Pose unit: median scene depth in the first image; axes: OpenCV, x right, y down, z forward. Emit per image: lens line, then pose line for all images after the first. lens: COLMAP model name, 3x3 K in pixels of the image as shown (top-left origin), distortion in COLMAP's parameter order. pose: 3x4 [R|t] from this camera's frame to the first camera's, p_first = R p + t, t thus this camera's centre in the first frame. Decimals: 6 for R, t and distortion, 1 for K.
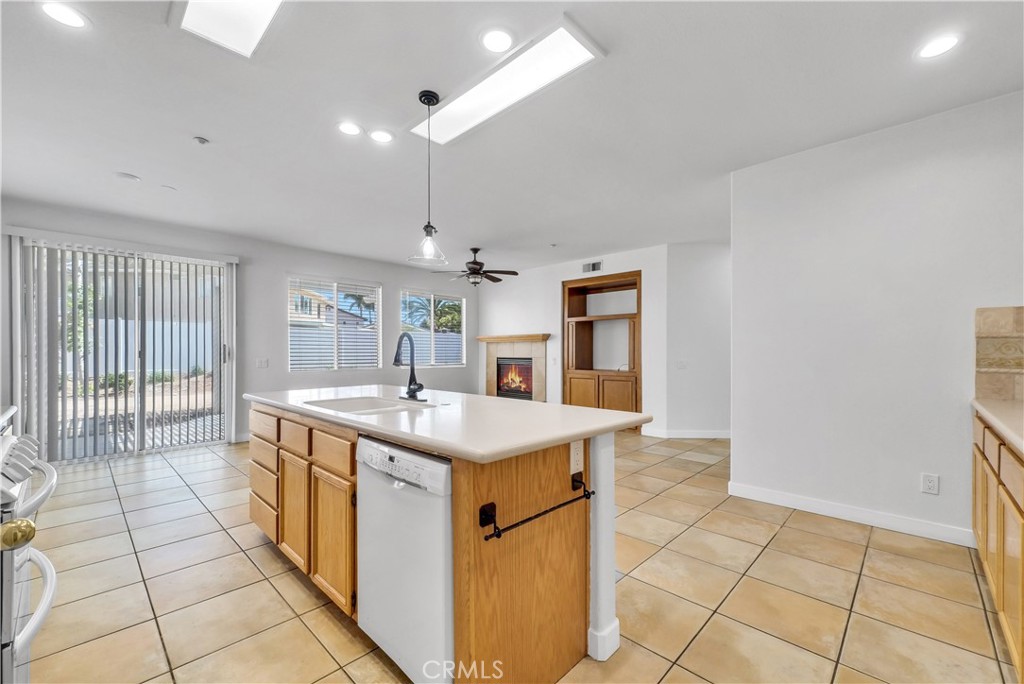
lens RADIAL K [[418.6, 0, 512.1], [0, 418.6, 348.8], [0, 0, 1]] dist [0.000097, -0.000593]
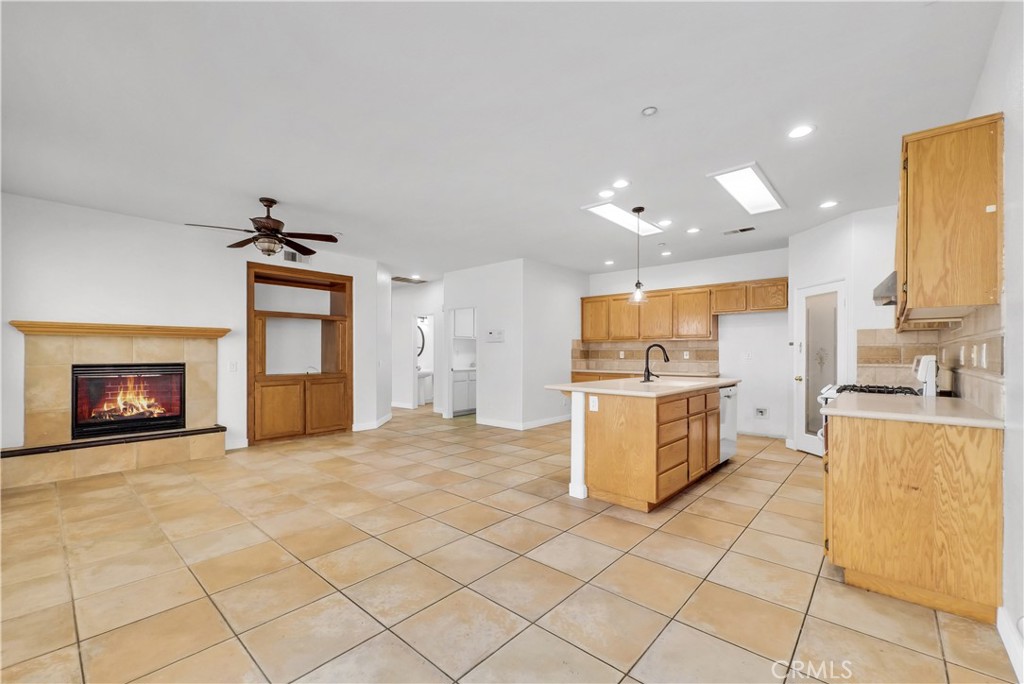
lens RADIAL K [[418.6, 0, 516.2], [0, 418.6, 347.7], [0, 0, 1]] dist [0.000097, -0.000593]
pose [[-0.037568, 0.012994, 0.999210, -0.770734], [-0.008327, 0.999877, -0.013315, 0.002290], [-0.999259, -0.008821, -0.037456, 0.629521]]
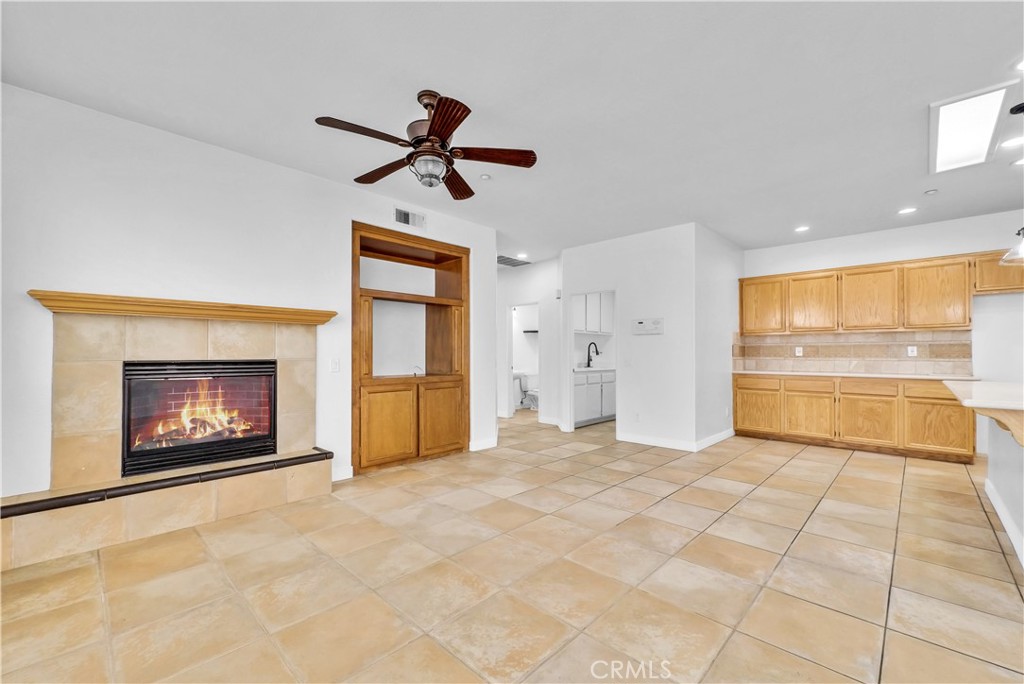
lens RADIAL K [[418.6, 0, 517.3], [0, 418.6, 344.9], [0, 0, 1]] dist [0.000097, -0.000593]
pose [[0.000958, 0.021760, 0.999763, -0.501374], [-0.009075, 0.999722, -0.021750, 0.015509], [-0.999958, -0.009052, 0.001155, 0.913251]]
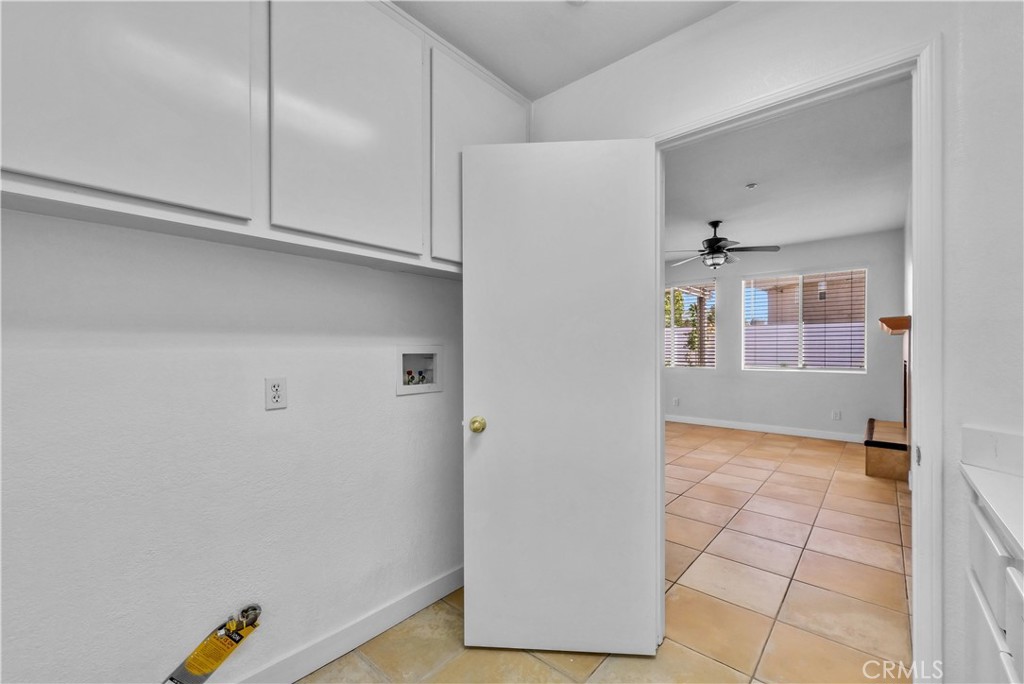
lens RADIAL K [[418.6, 0, 521.5], [0, 418.6, 349.8], [0, 0, 1]] dist [0.000097, -0.000593]
pose [[0.051644, -0.000985, -0.998665, 0.696494], [0.009041, 0.999959, -0.000519, 0.001534], [0.998625, -0.009002, 0.051651, 0.586862]]
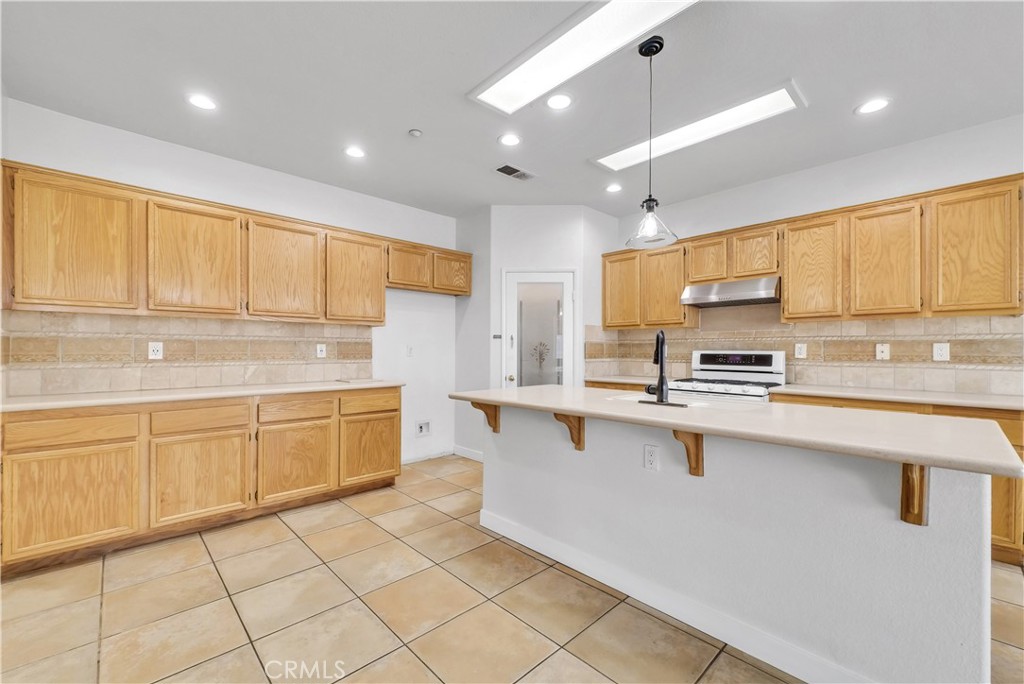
lens RADIAL K [[418.6, 0, 506.8], [0, 418.6, 351.8], [0, 0, 1]] dist [0.000097, -0.000593]
pose [[-0.998556, -0.003573, 0.053594, 0.016773], [-0.003662, 0.999992, -0.001577, 0.004356], [-0.053588, -0.001771, -0.998562, 0.738643]]
